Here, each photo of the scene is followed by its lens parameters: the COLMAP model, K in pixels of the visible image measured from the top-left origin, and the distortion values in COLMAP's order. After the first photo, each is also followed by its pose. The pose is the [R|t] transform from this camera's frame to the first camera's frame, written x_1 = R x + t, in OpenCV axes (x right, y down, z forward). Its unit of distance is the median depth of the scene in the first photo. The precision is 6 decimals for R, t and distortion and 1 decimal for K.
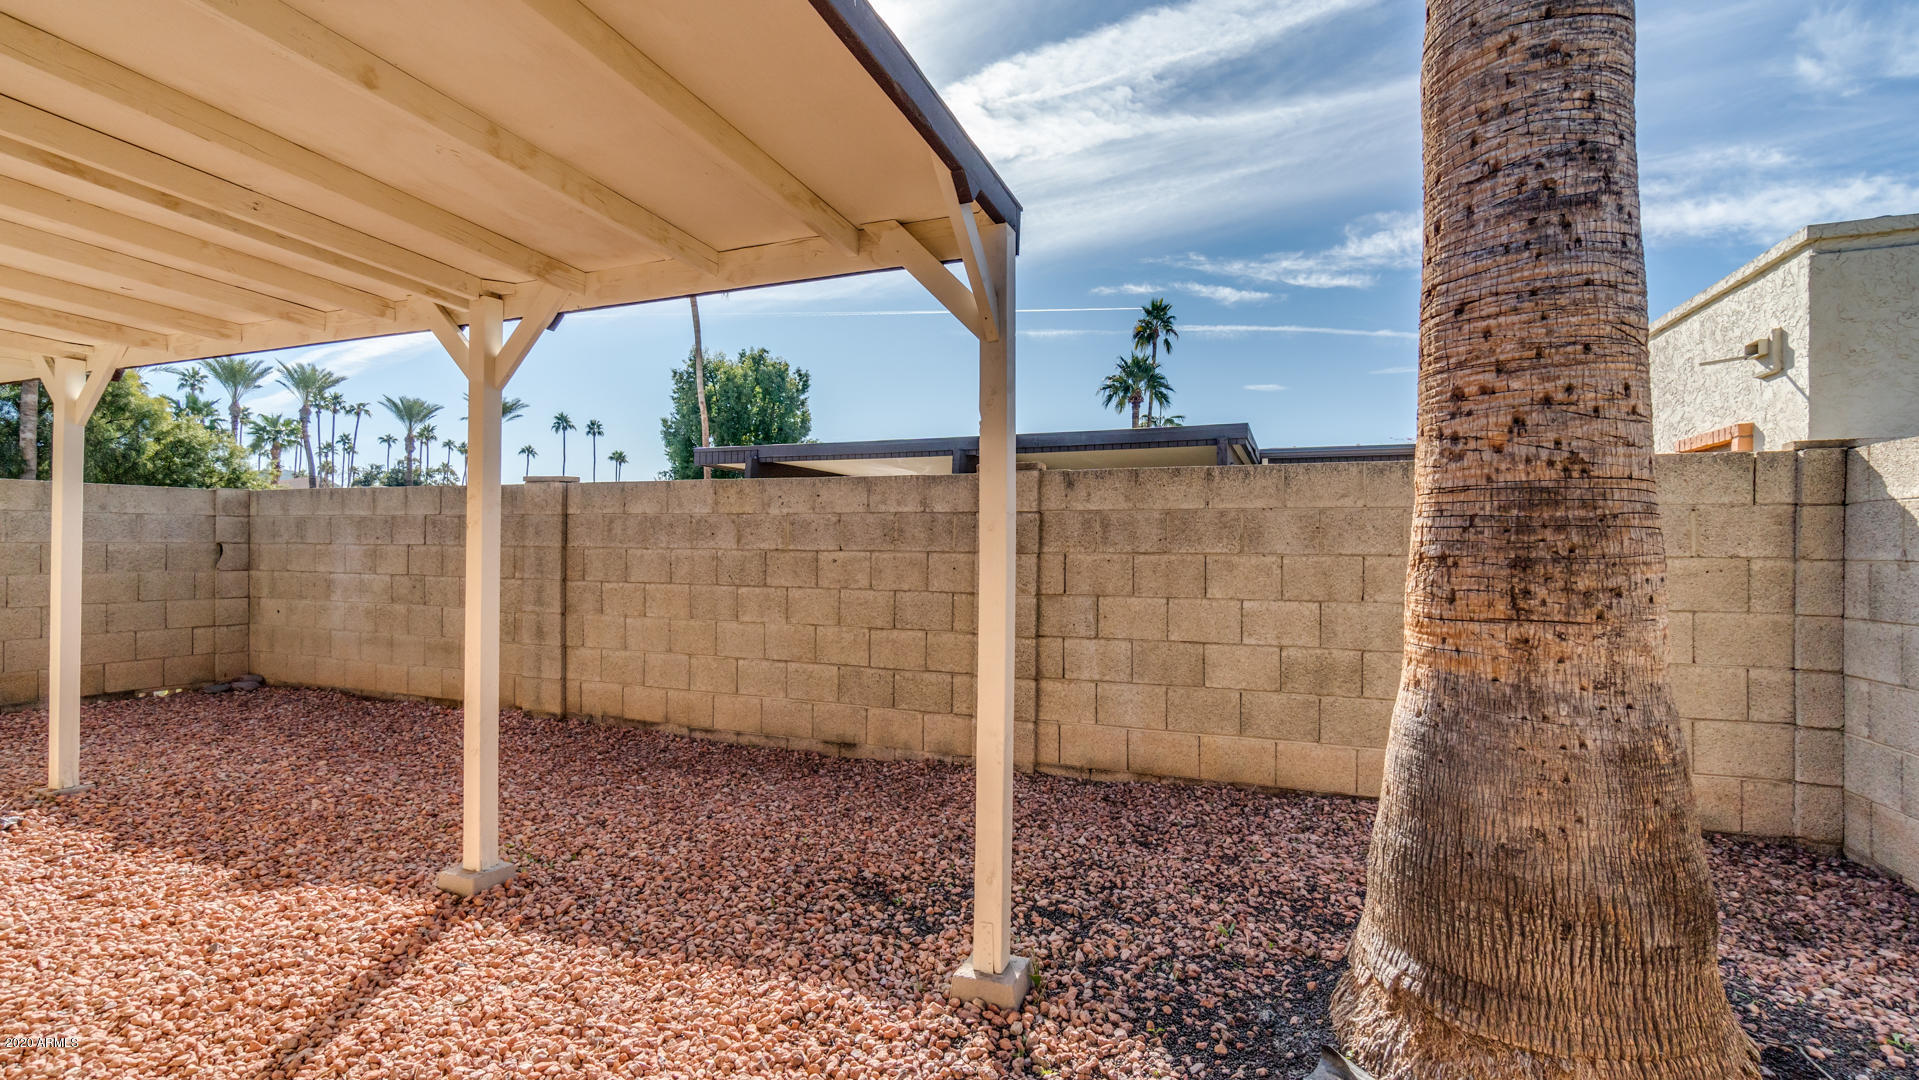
lens RADIAL K [[858.4, 0, 959.5], [0, 858.4, 540.0], [0, 0, 1]] dist [0.000385, 0.000620]
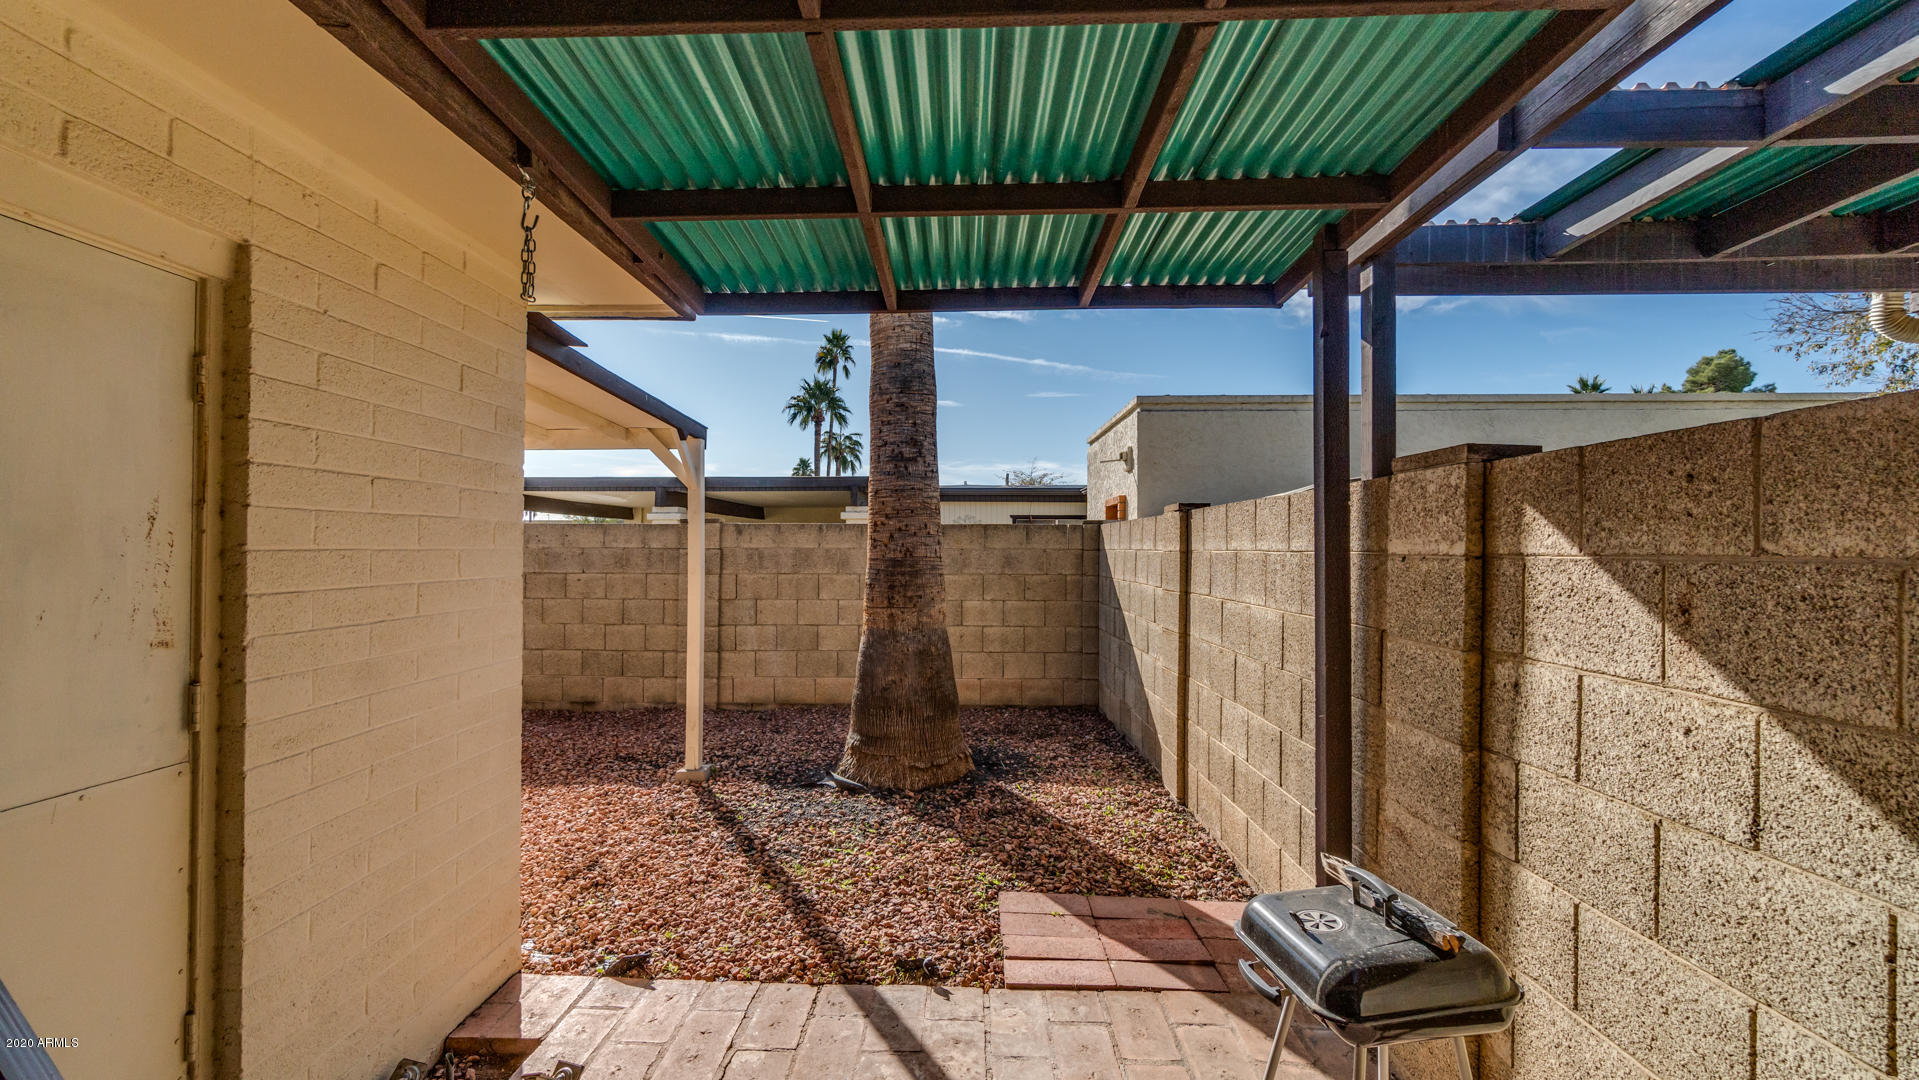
lens RADIAL K [[823.1, 0, 936.6], [0, 823.1, 537.6], [0, 0, 1]] dist [-0.001197, -0.000592]
pose [[0.943399, 0.000756, 0.331660, -0.032829], [0.000546, 0.999993, -0.003832, -0.040895], [-0.331660, 0.003796, 0.943391, -0.523064]]
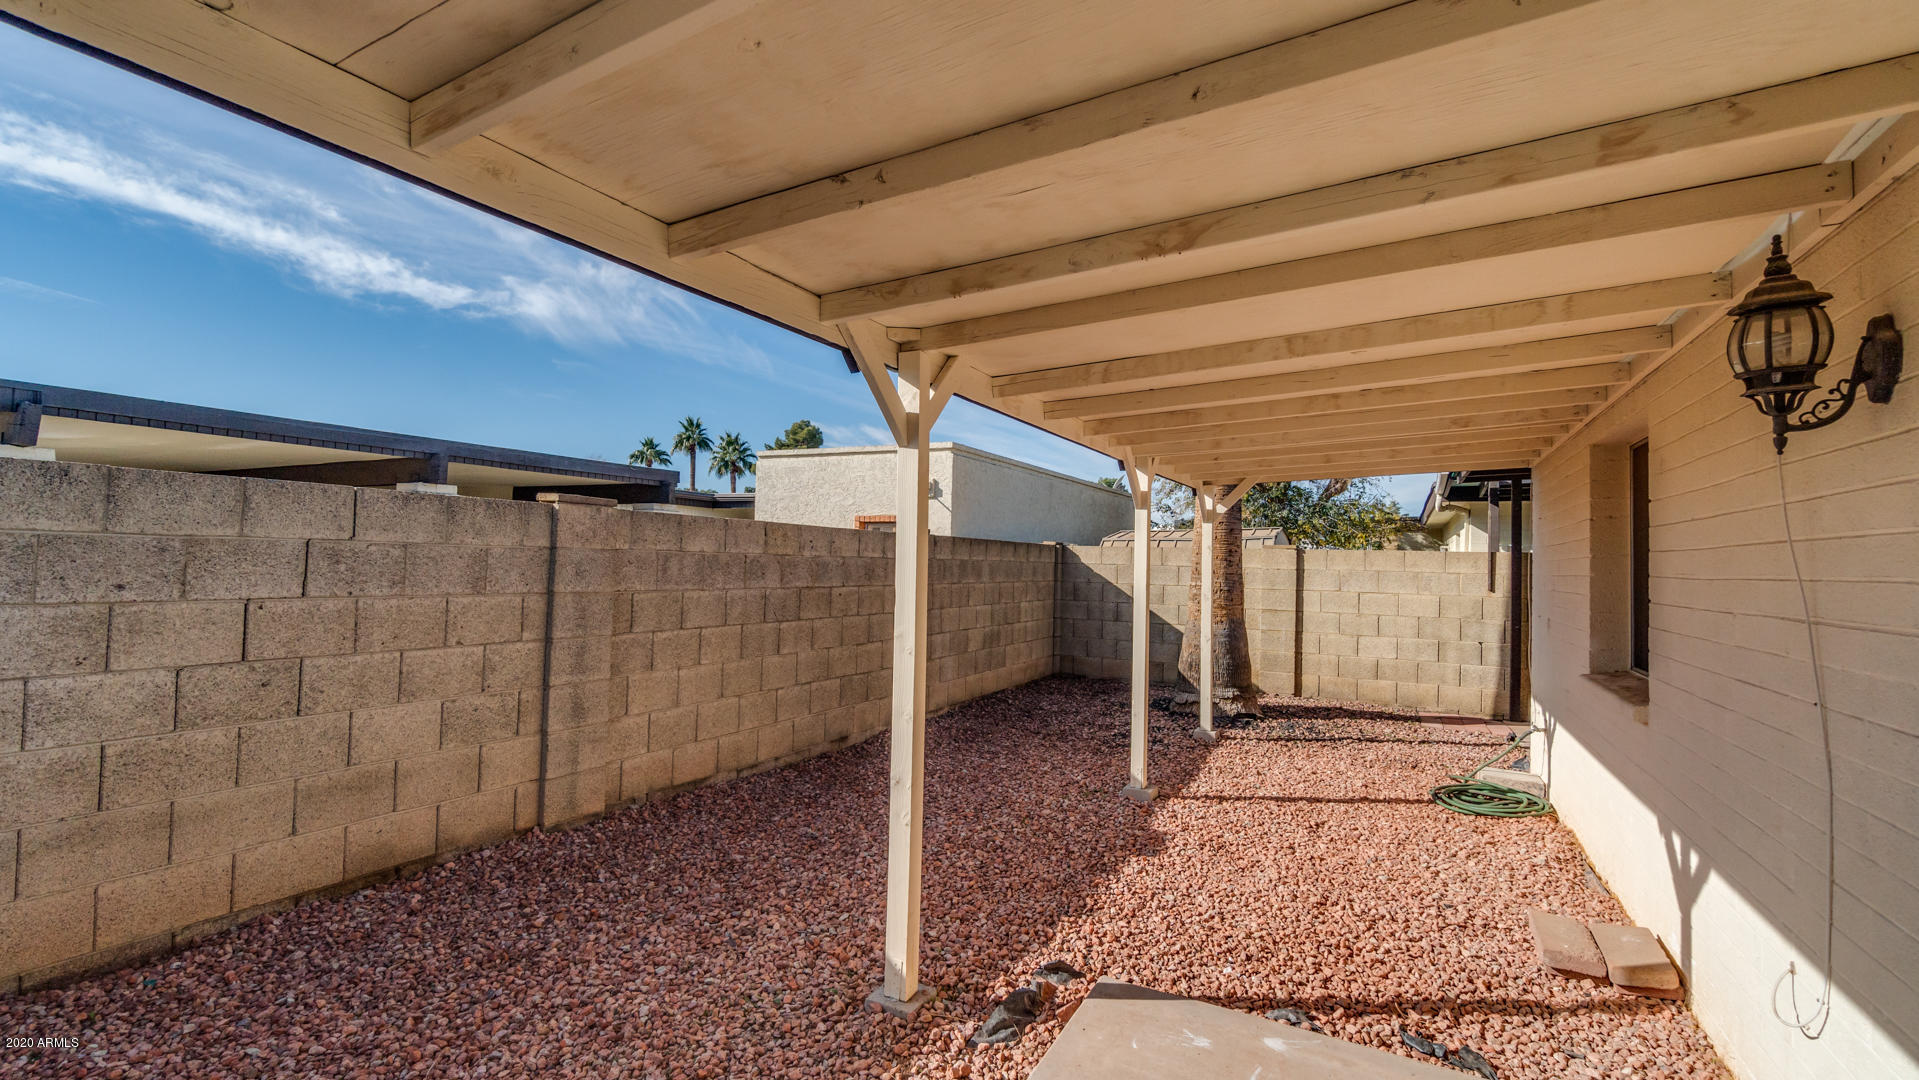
lens RADIAL K [[813.1, 0, 904.6], [0, 813.1, 530.6], [0, 0, 1]] dist [0.000323, 0.000177]
pose [[0.167578, 0.030233, 0.985395, -1.247481], [-0.032876, 0.999145, -0.025064, -0.040699], [-0.985310, -0.028196, 0.168429, 0.678074]]
